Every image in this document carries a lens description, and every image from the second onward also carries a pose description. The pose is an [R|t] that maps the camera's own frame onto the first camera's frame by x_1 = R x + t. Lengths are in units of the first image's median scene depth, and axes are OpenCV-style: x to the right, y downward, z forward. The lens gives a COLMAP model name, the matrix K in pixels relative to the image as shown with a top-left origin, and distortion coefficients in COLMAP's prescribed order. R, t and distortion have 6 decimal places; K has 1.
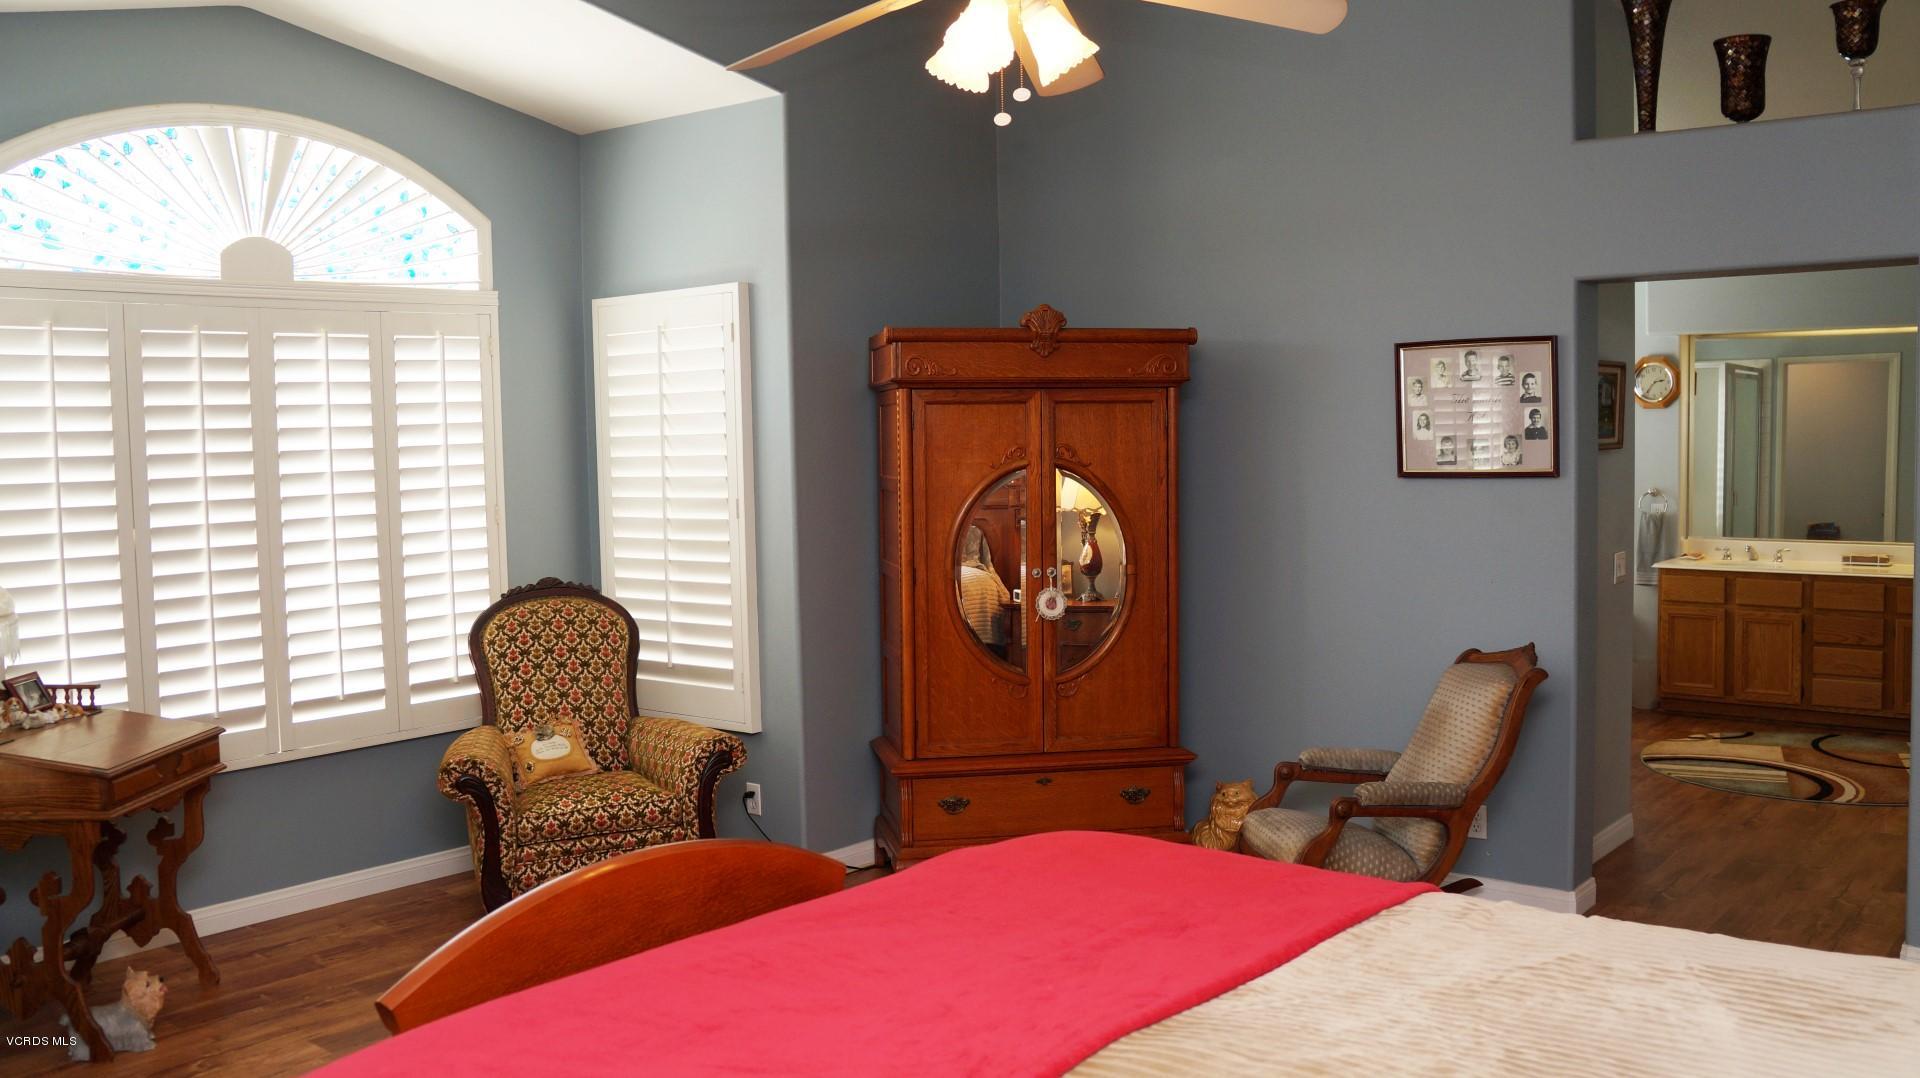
lens RADIAL K [[1666.1, 0, 951.6], [0, 1666.1, 552.2], [0, 0, 1]] dist [-0.123790, 0.015438]
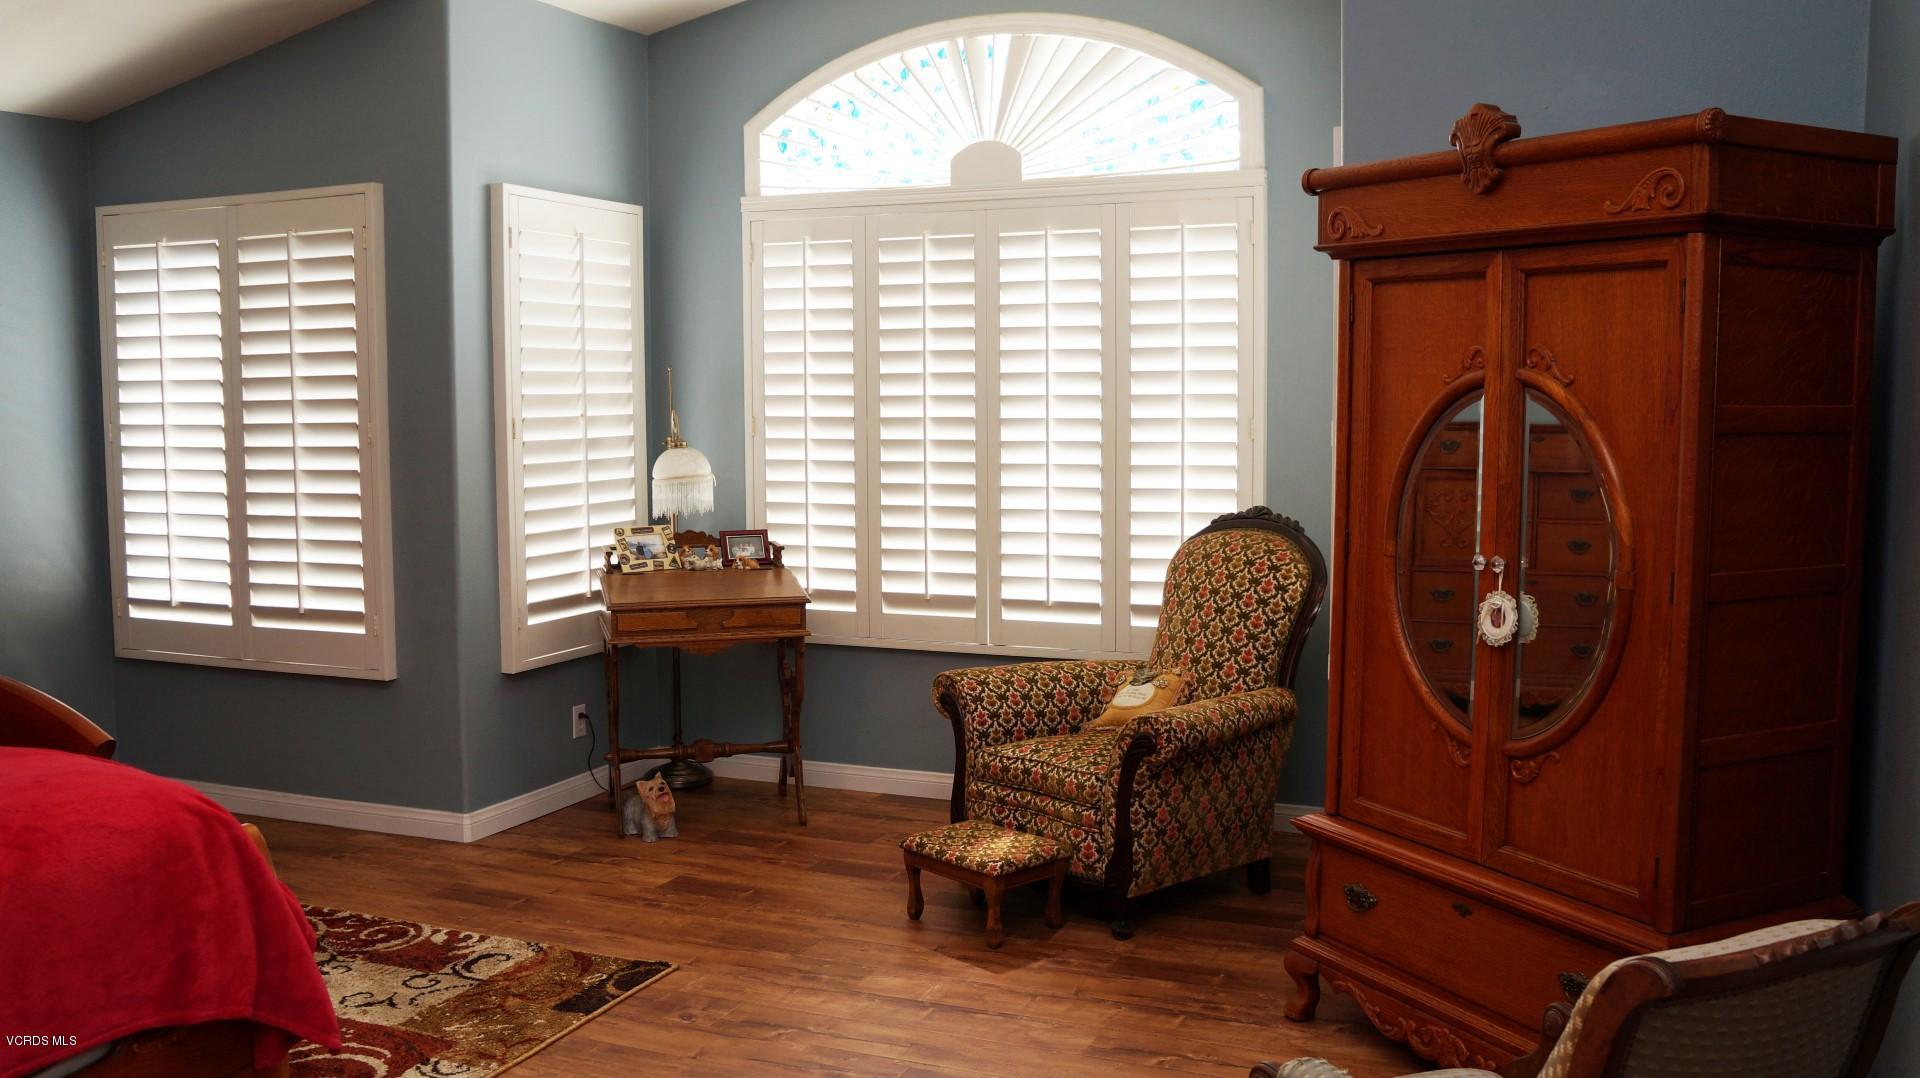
lens RADIAL K [[1666.1, 0, 946.4], [0, 1666.1, 531.2], [0, 0, 1]] dist [-0.123790, 0.015438]
pose [[0.275910, 0.103836, -0.955558, 0.574064], [-0.073874, 0.993498, 0.086628, -0.036919], [0.958340, 0.046689, 0.281787, 0.675386]]
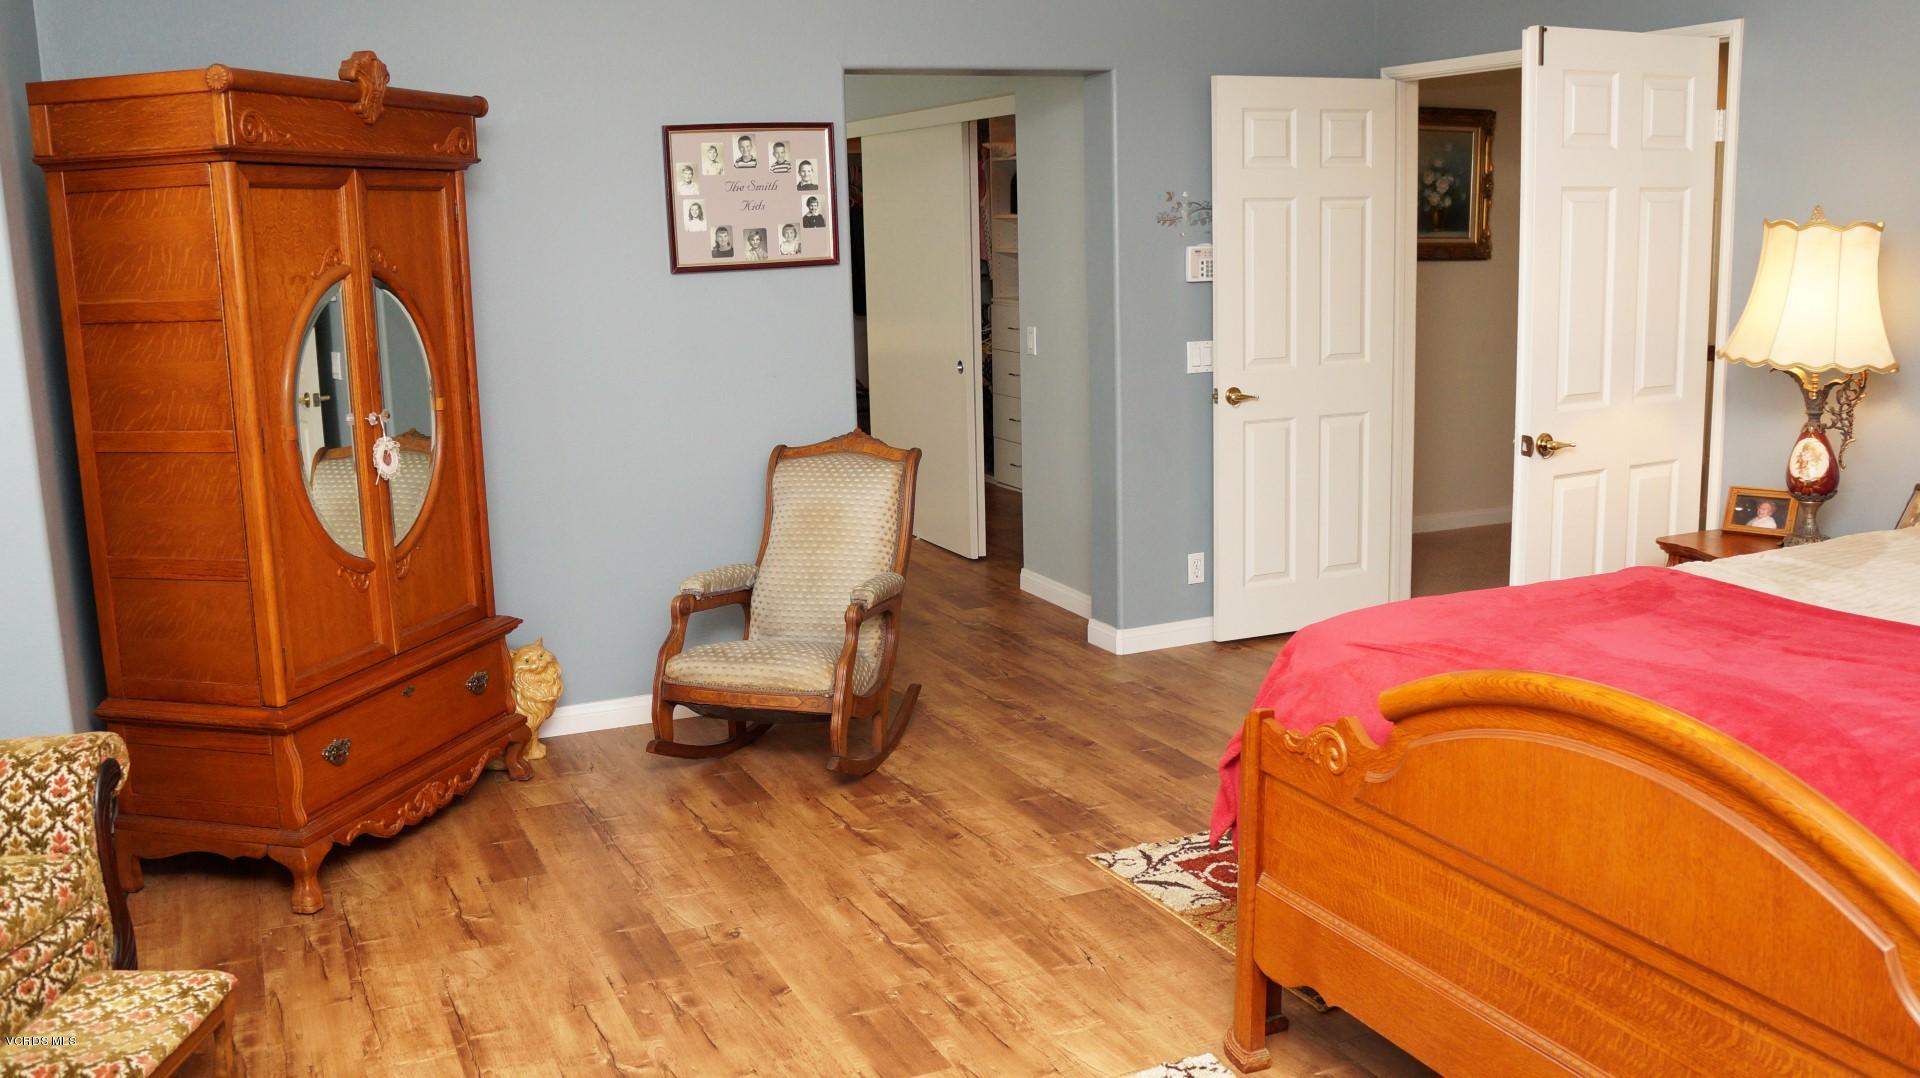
lens RADIAL K [[1666.1, 0, 963.5], [0, 1666.1, 529.6], [0, 0, 1]] dist [-0.123790, 0.015438]
pose [[0.445306, -0.159823, 0.880999, -0.496677], [0.086580, 0.987016, 0.135293, -0.015721], [-0.891183, 0.016031, 0.453361, 0.451463]]
